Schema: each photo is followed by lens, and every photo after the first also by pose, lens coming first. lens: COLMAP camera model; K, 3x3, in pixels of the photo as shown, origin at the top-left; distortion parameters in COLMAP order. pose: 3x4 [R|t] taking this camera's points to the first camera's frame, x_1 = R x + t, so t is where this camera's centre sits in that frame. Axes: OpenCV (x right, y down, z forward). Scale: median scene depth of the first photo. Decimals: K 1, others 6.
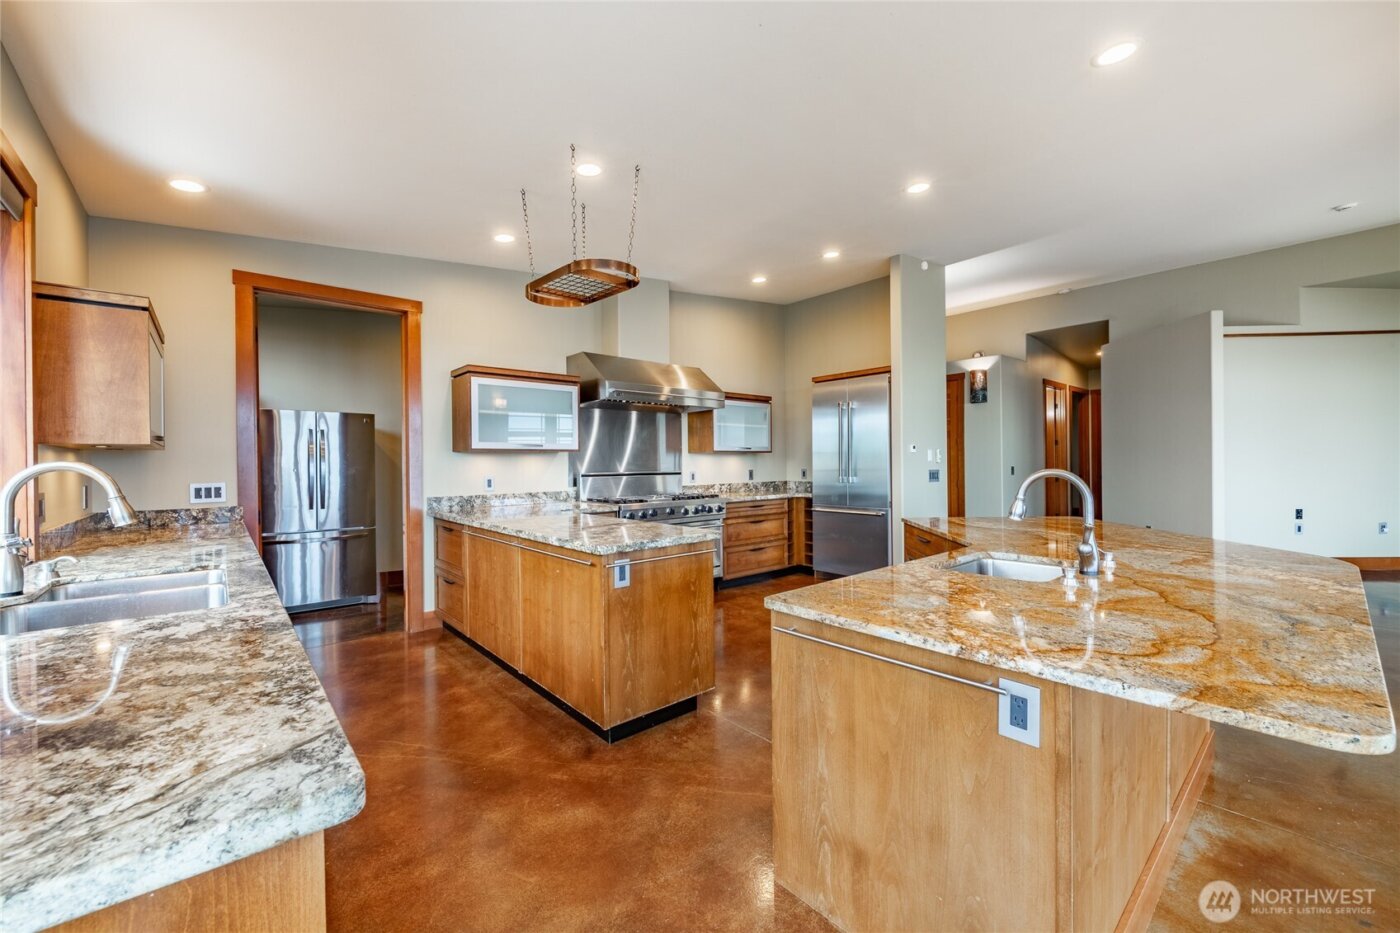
lens RADIAL K [[560.1, 0, 702.2], [0, 560.1, 465.0], [0, 0, 1]] dist [-0.002397, -0.001051]
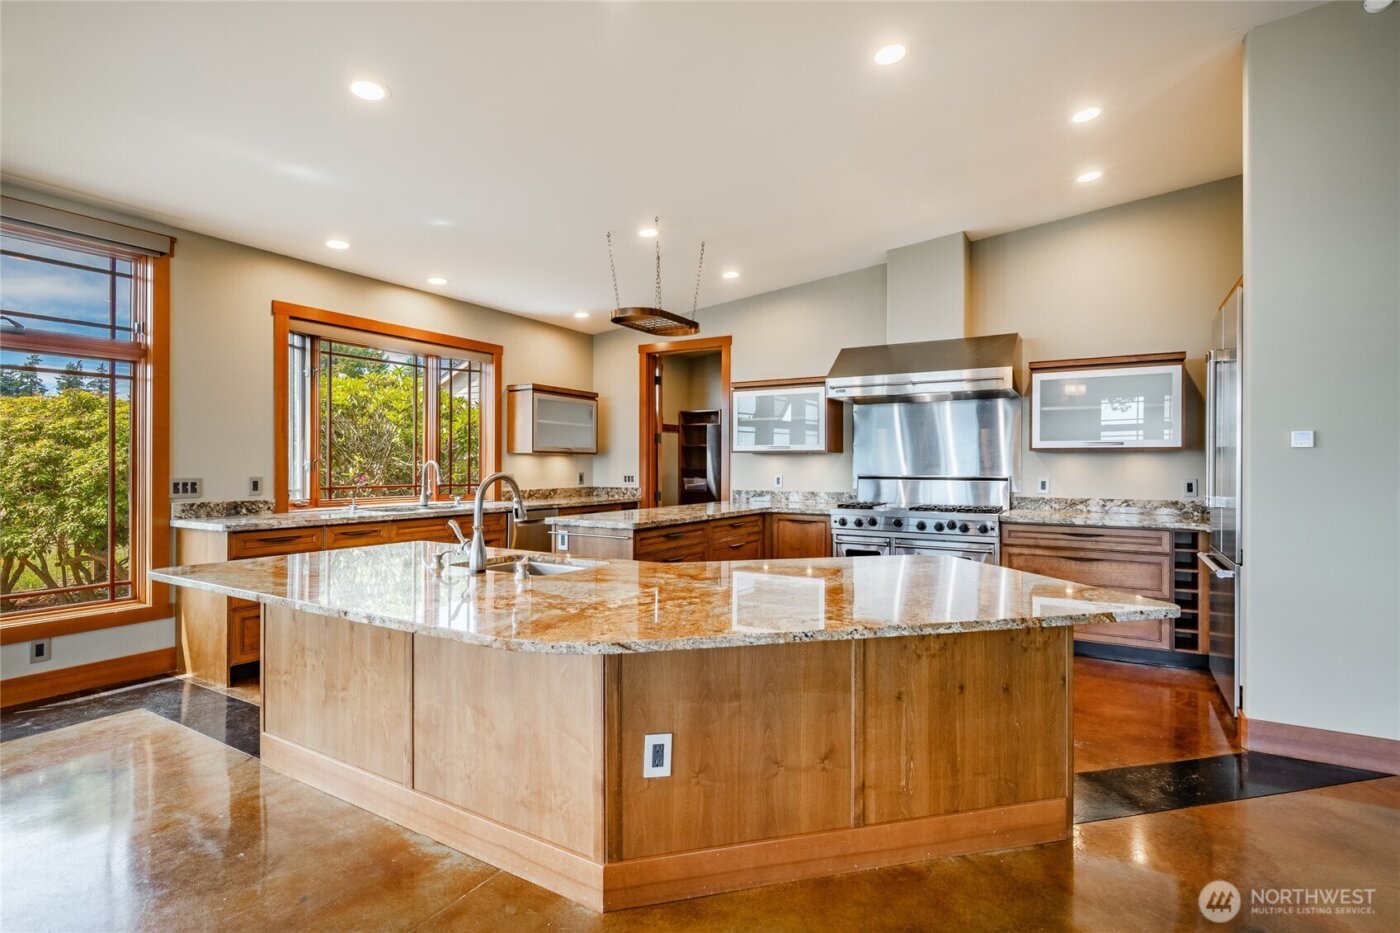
lens RADIAL K [[679.2, 0, 700.0], [0, 679.2, 466.5], [0, 0, 1]] dist [0.000563, 0.000035]
pose [[0.299862, 0.012977, -0.953894, 0.860130], [-0.010508, 0.999892, 0.010300, -0.008688], [0.953925, 0.006936, 0.299966, 0.430984]]
